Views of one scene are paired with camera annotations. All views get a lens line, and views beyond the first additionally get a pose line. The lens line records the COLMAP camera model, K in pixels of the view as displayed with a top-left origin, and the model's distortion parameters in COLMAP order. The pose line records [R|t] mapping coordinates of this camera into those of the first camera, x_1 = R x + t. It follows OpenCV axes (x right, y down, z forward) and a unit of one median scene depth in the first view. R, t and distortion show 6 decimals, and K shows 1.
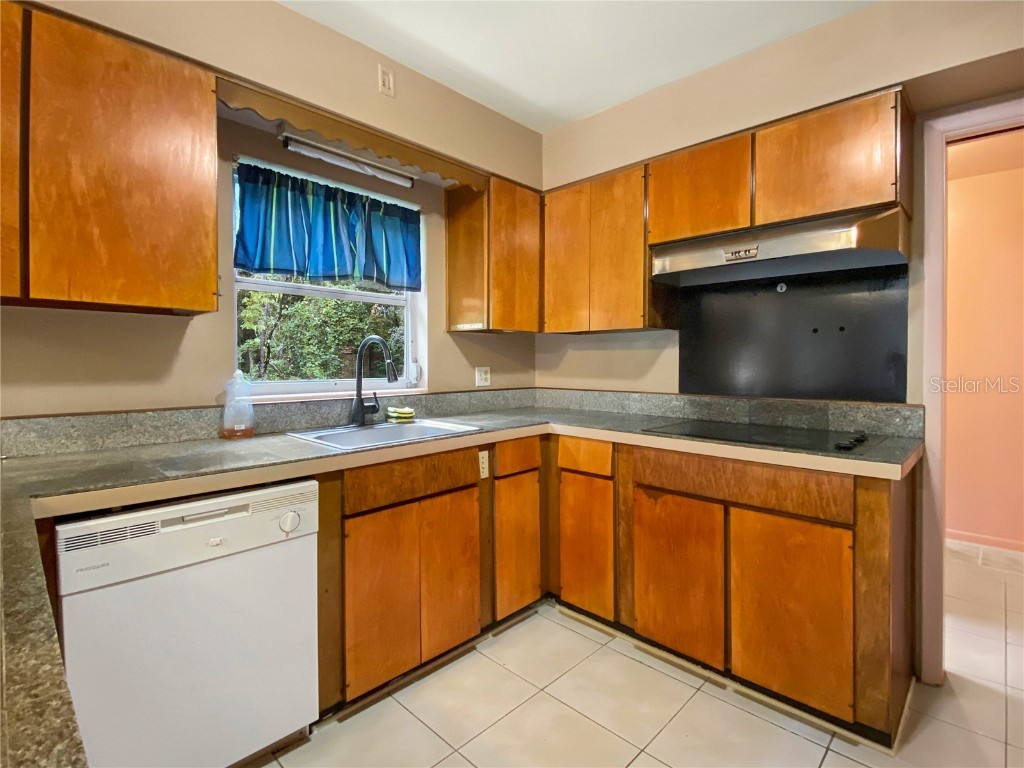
lens RADIAL K [[498.4, 0, 511.2], [0, 498.4, 370.5], [0, 0, 1]] dist [0.058284, -0.019428]
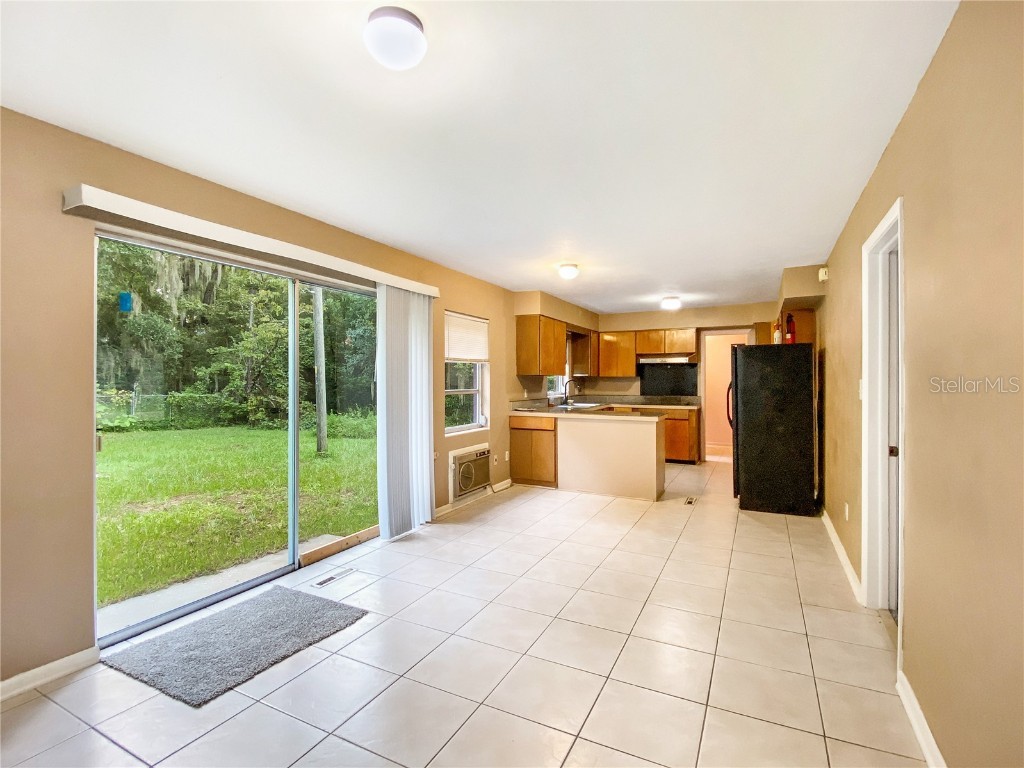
lens RADIAL K [[491.4, 0, 512.0], [0, 491.4, 384.0], [0, 0, 1]] dist [0.073573, -0.044712]
pose [[0.954344, -0.008072, 0.298602, -1.614692], [0.009867, 0.999941, -0.004505, -0.025815], [-0.298548, 0.007245, 0.954367, -2.069093]]
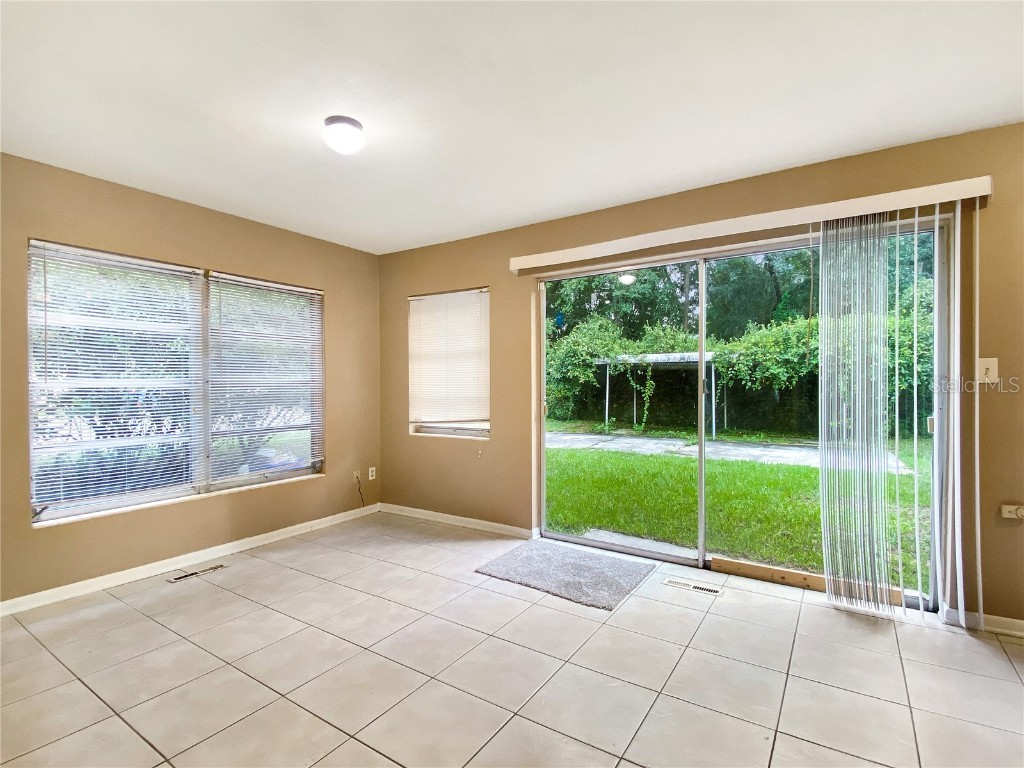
lens RADIAL K [[499.2, 0, 513.0], [0, 499.2, 386.9], [0, 0, 1]] dist [0.059251, -0.045483]
pose [[0.190433, -0.000480, -0.981700, -0.499796], [-0.011017, 0.999936, -0.002626, 0.014617], [0.981638, 0.011315, 0.190415, -1.246694]]
